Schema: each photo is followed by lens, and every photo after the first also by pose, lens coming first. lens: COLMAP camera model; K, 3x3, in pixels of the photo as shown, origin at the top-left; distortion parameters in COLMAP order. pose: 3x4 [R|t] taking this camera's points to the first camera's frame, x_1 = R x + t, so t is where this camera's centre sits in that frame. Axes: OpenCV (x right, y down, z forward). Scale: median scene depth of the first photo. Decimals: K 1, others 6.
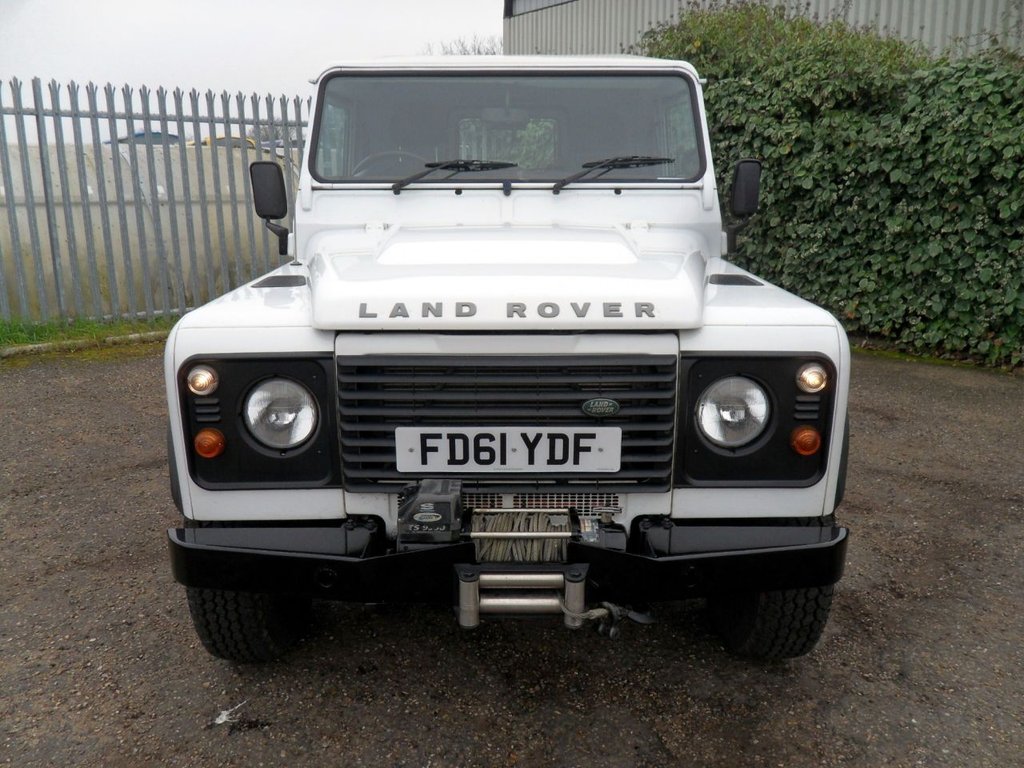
lens RADIAL K [[833.7, 0, 508.6], [0, 833.7, 388.0], [0, 0, 1]] dist [0.008046, -0.061095]
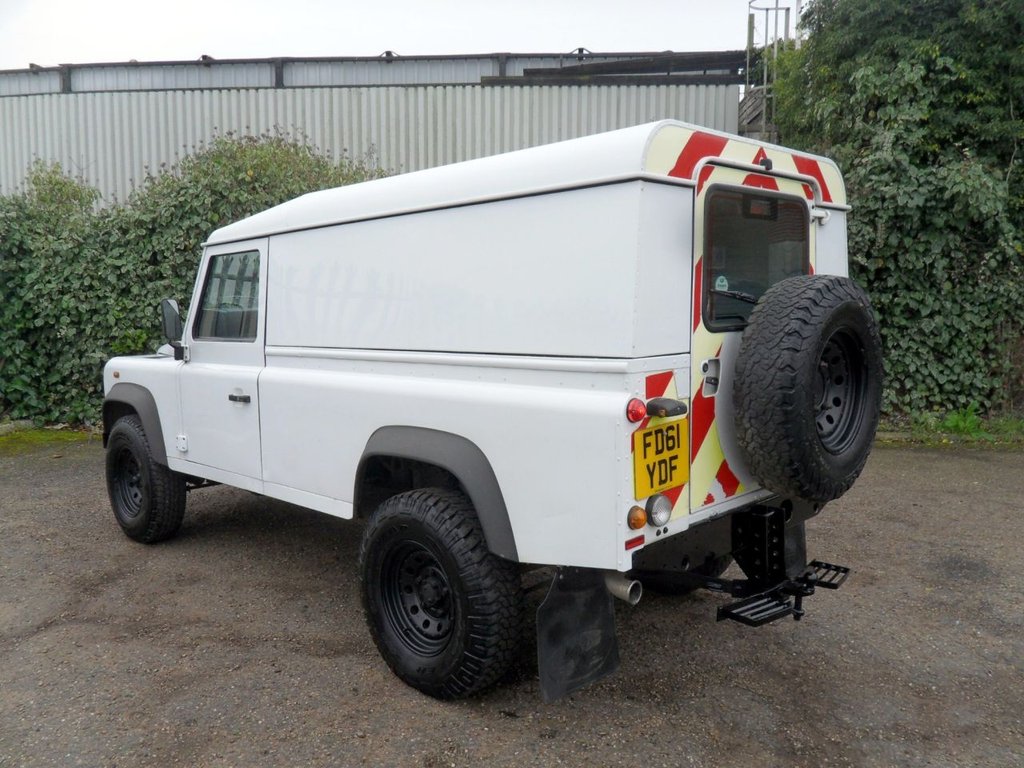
lens RADIAL K [[833.7, 0, 504.4], [0, 833.7, 390.2], [0, 0, 1]] dist [0.008046, -0.061095]
pose [[0.724564, -0.078481, 0.684725, -0.810776], [0.157407, 0.986081, -0.053543, -0.072015], [-0.670992, 0.146576, 0.726832, 0.099034]]
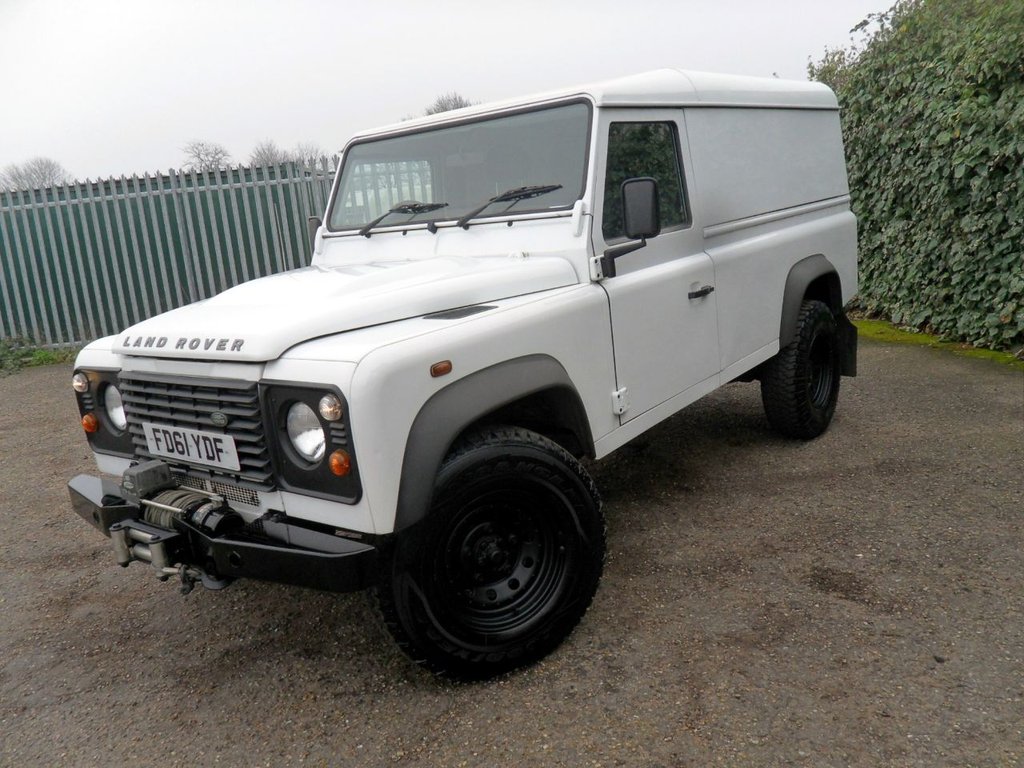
lens RADIAL K [[833.7, 0, 514.4], [0, 833.7, 393.7], [0, 0, 1]] dist [0.008046, -0.061095]
pose [[0.787927, 0.059688, -0.612869, 0.803003], [-0.053625, 0.998161, 0.028269, -0.049329], [0.613429, 0.010591, 0.789679, 0.164074]]
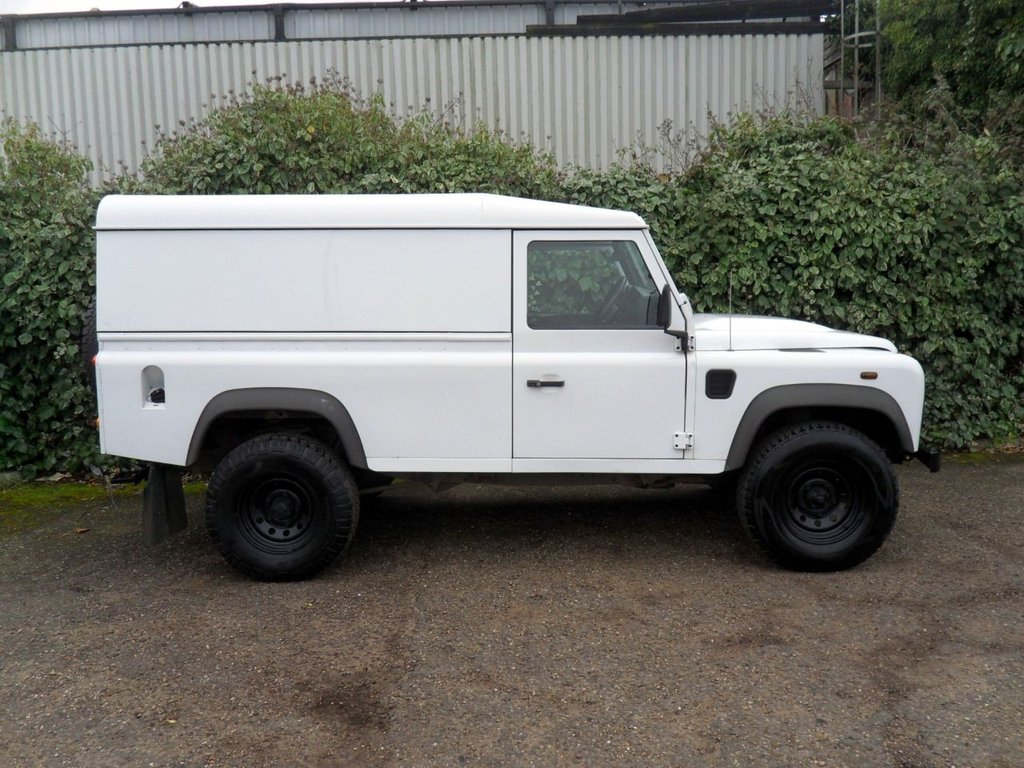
lens RADIAL K [[833.7, 0, 503.5], [0, 833.7, 392.5], [0, 0, 1]] dist [0.008046, -0.061095]
pose [[0.657278, -0.117423, 0.744445, -0.777429], [0.200862, 0.979353, -0.022867, -0.292510], [-0.726389, 0.164560, 0.667292, 1.000633]]
